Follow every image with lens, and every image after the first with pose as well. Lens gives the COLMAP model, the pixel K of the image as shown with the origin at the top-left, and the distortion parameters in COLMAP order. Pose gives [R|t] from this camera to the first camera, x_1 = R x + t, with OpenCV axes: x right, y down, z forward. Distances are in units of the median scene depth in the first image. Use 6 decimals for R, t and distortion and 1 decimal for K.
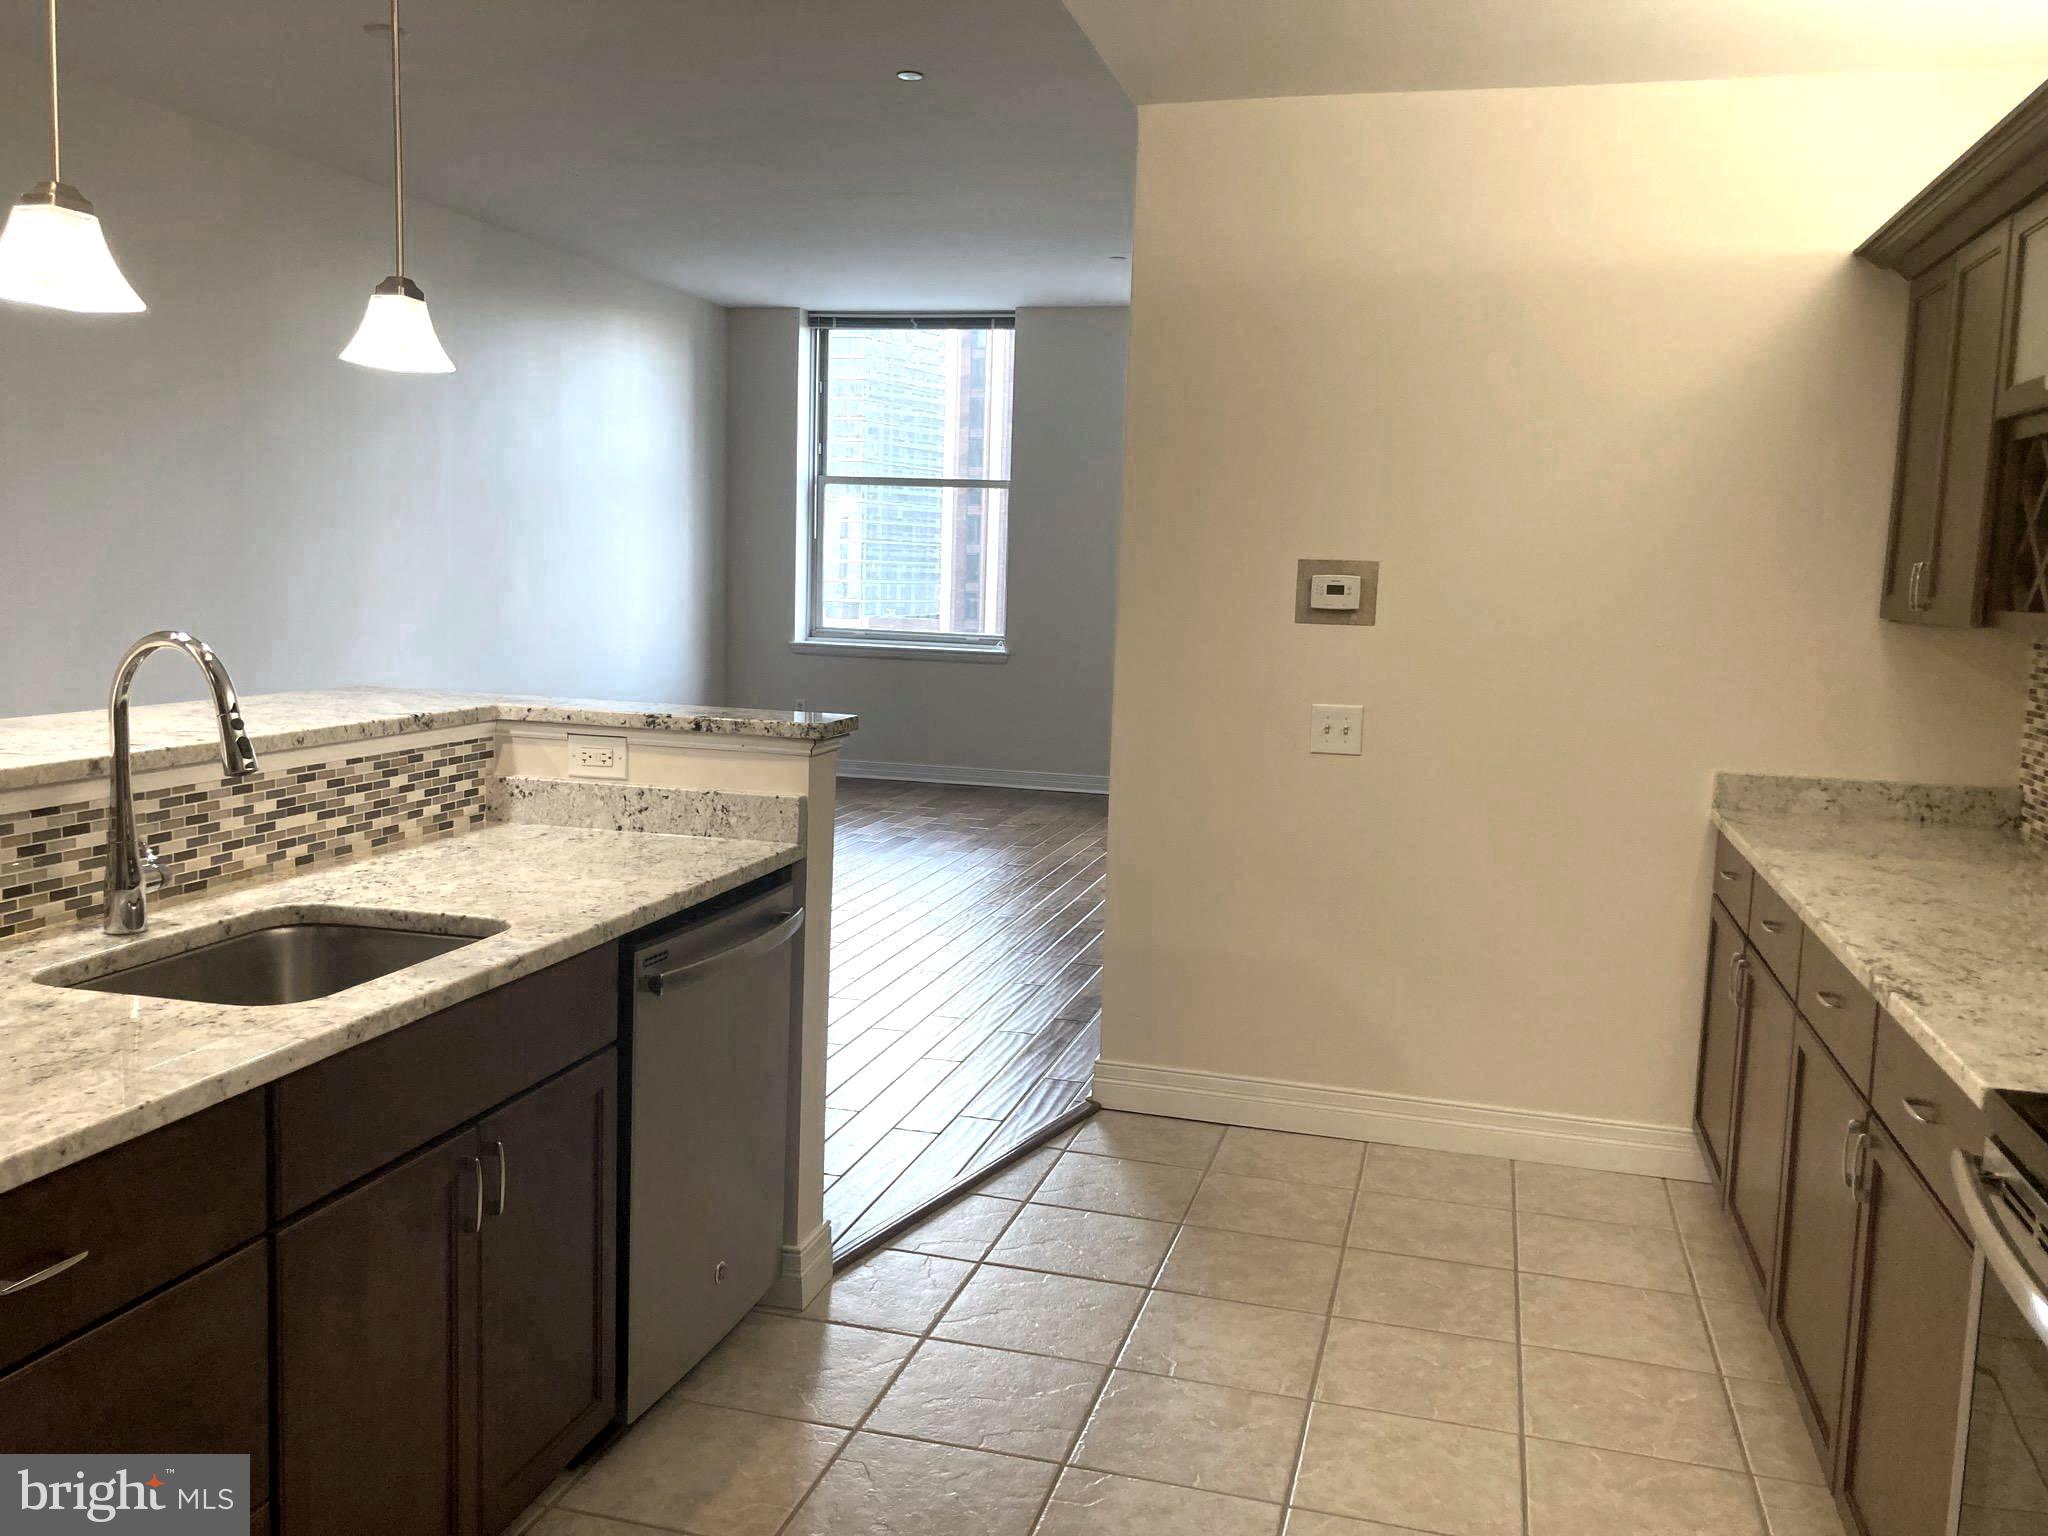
lens RADIAL K [[1681.2, 0, 1026.1], [0, 1681.2, 760.6], [0, 0, 1]] dist [0.038516, -0.057109]
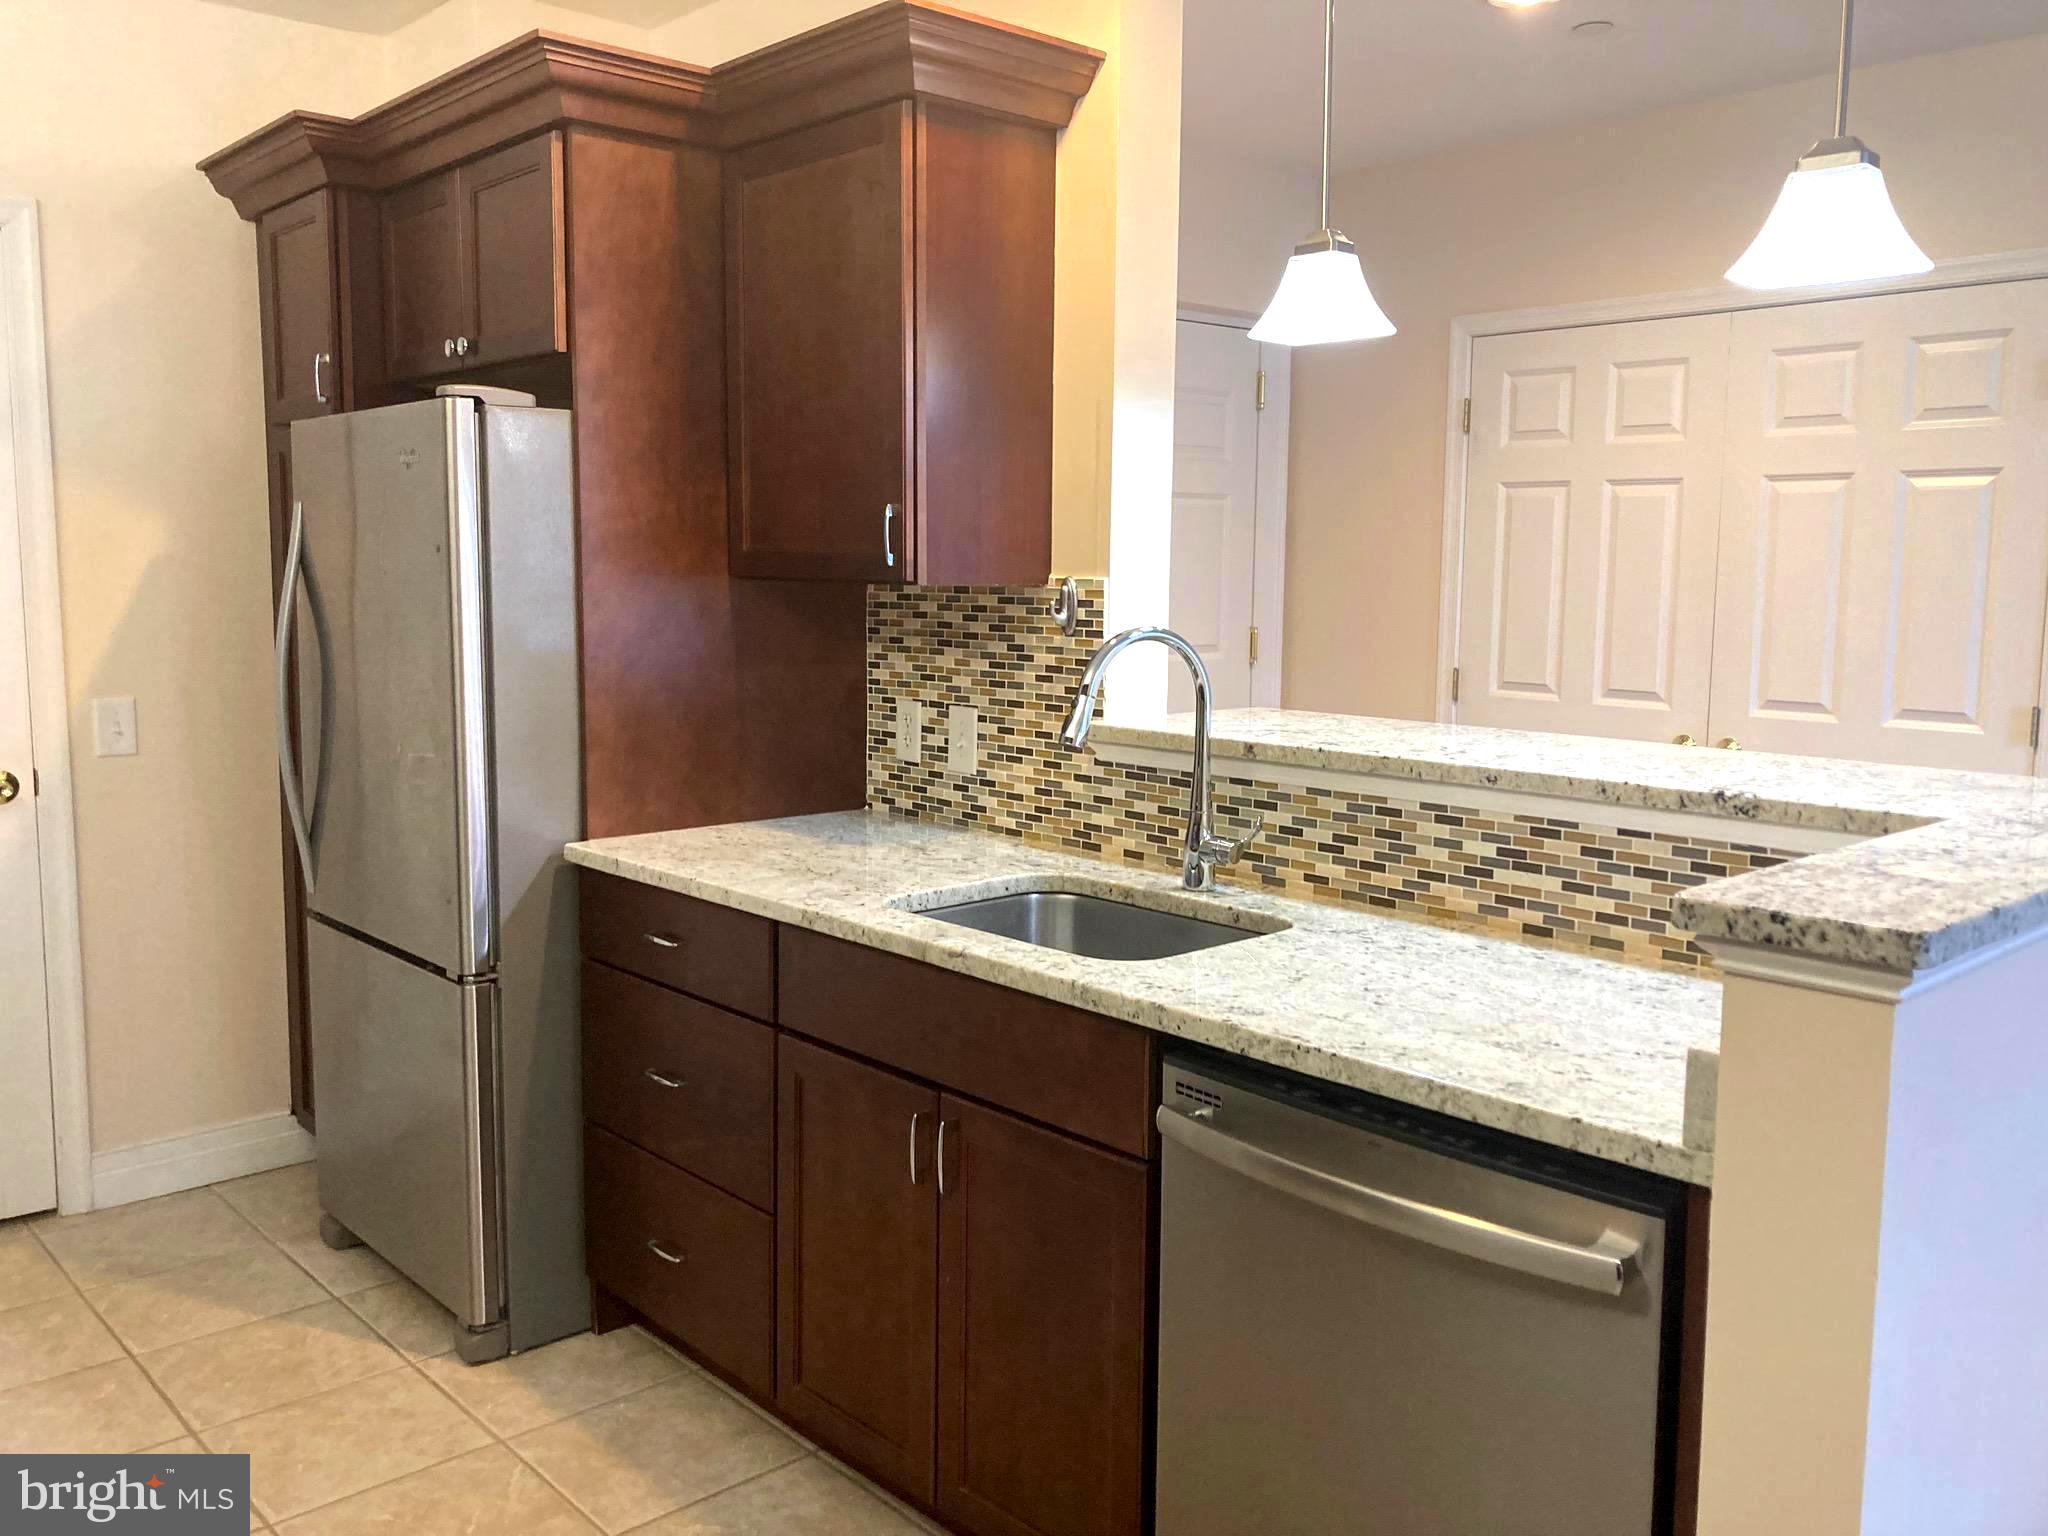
lens RADIAL K [[1681.2, 0, 1033.3], [0, 1681.2, 754.6], [0, 0, 1]] dist [0.038516, -0.057109]
pose [[-0.527672, 0.058604, -0.847424, 0.400915], [-0.127303, 0.980895, 0.147103, -0.116534], [0.839855, 0.185502, -0.510131, 1.204752]]
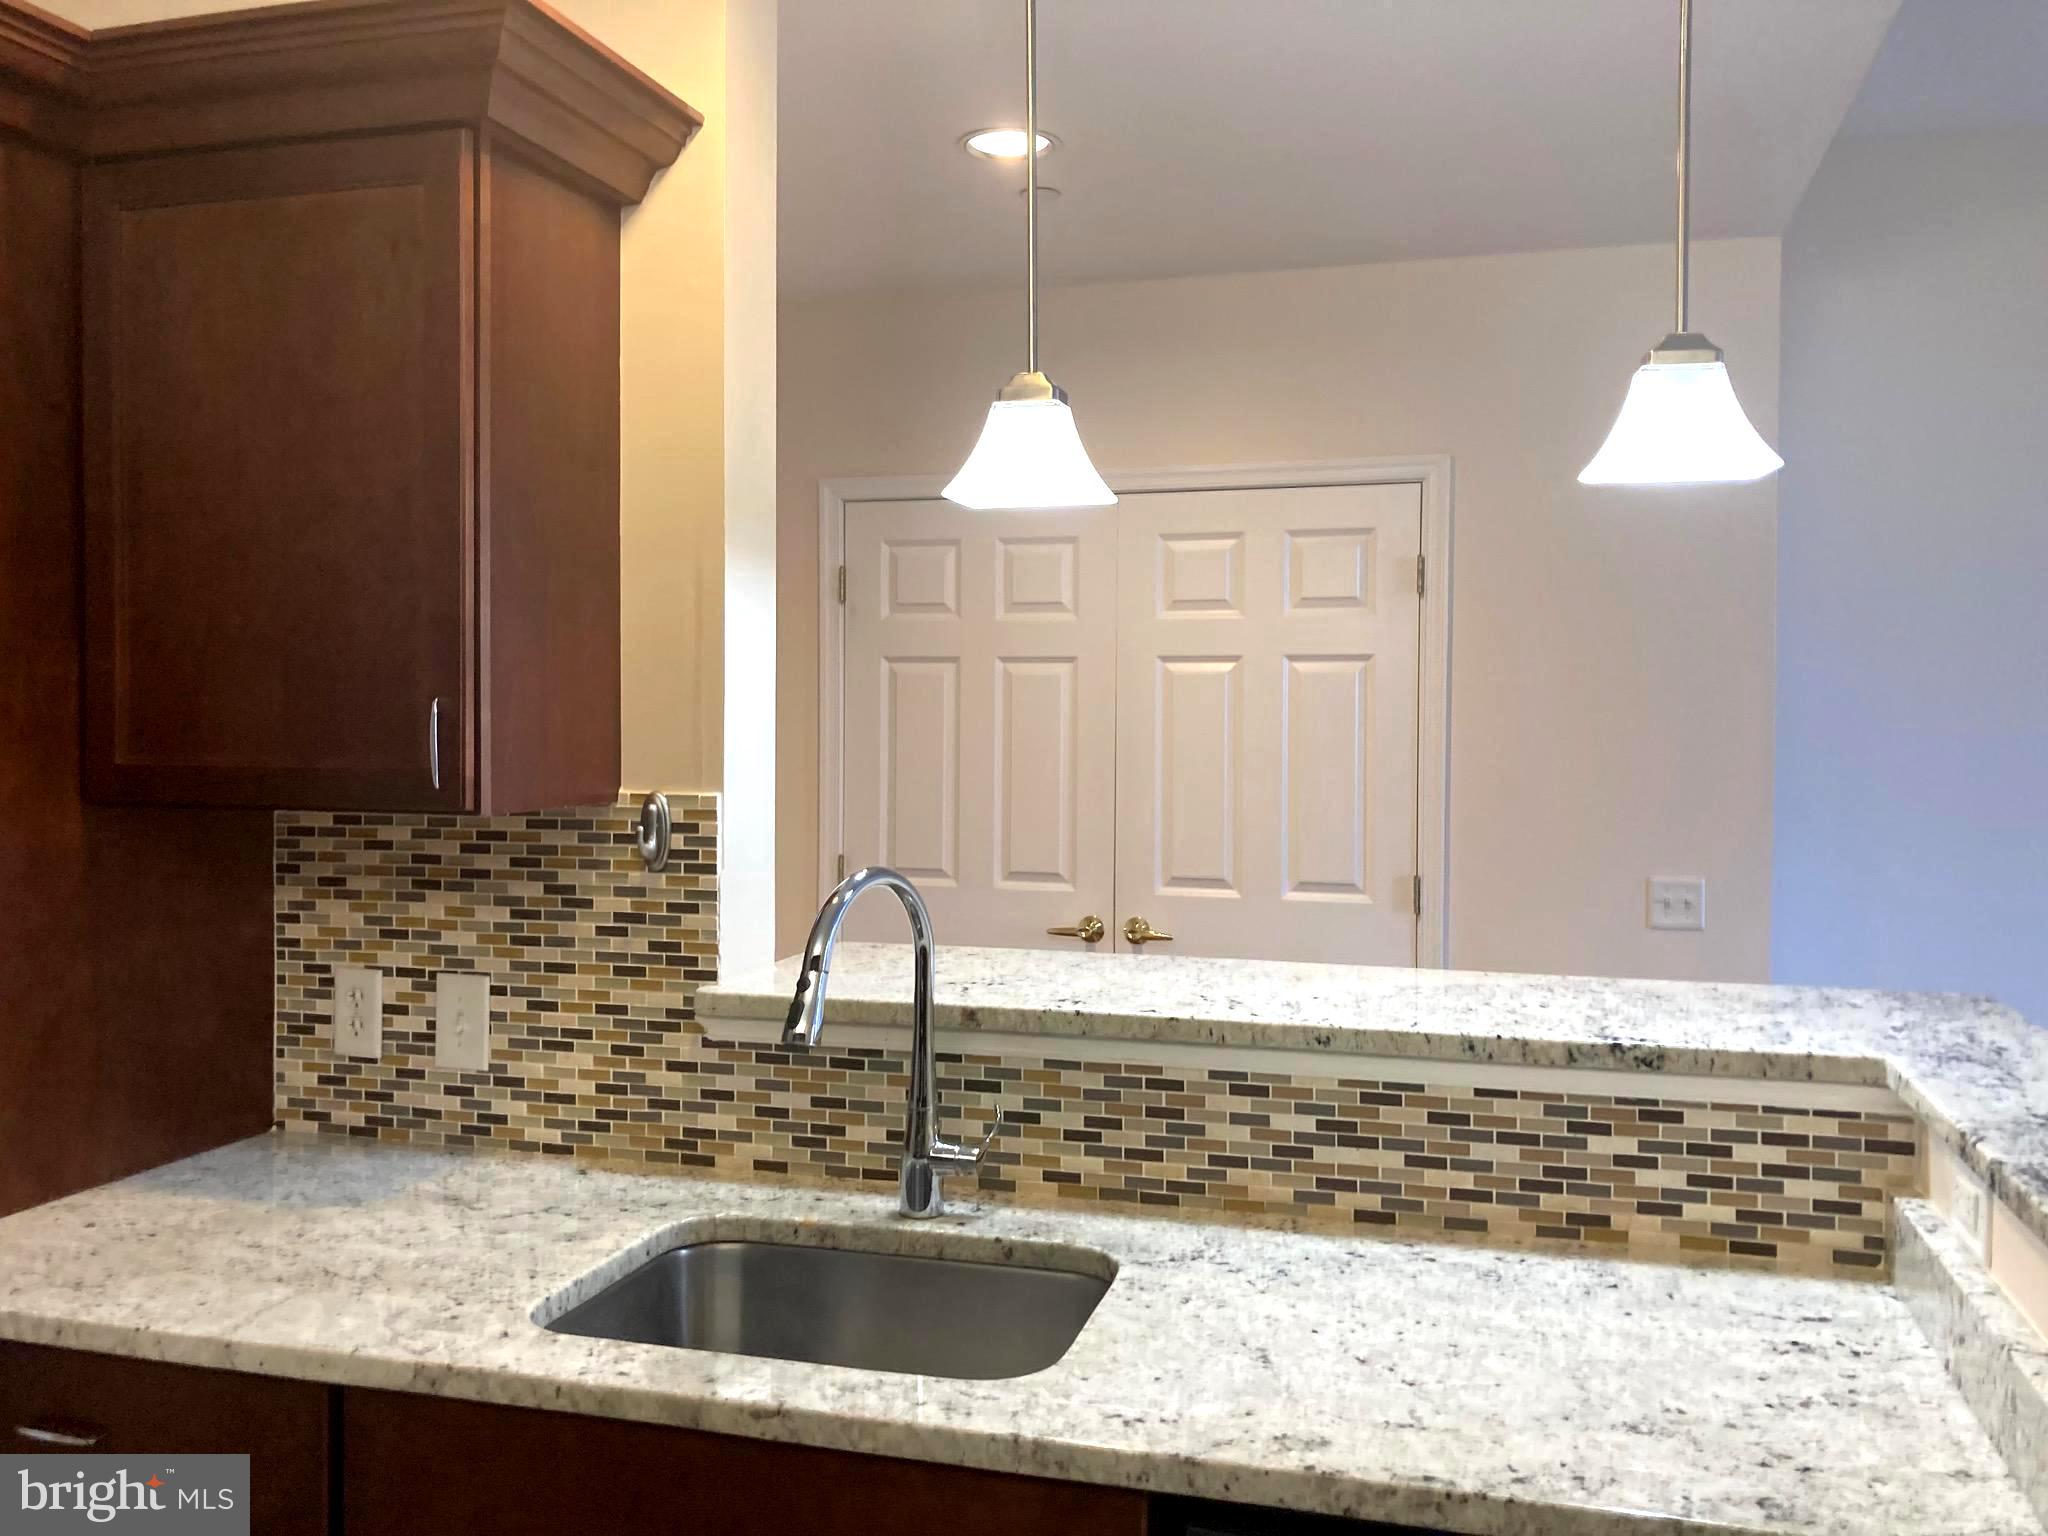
lens RADIAL K [[1681.2, 0, 1050.2], [0, 1681.2, 733.9], [0, 0, 1]] dist [0.038516, -0.057109]
pose [[-0.005630, -0.024679, -0.999680, 0.270330], [-0.124559, 0.991927, -0.023786, -0.104953], [0.992196, 0.124386, -0.008659, 0.854272]]
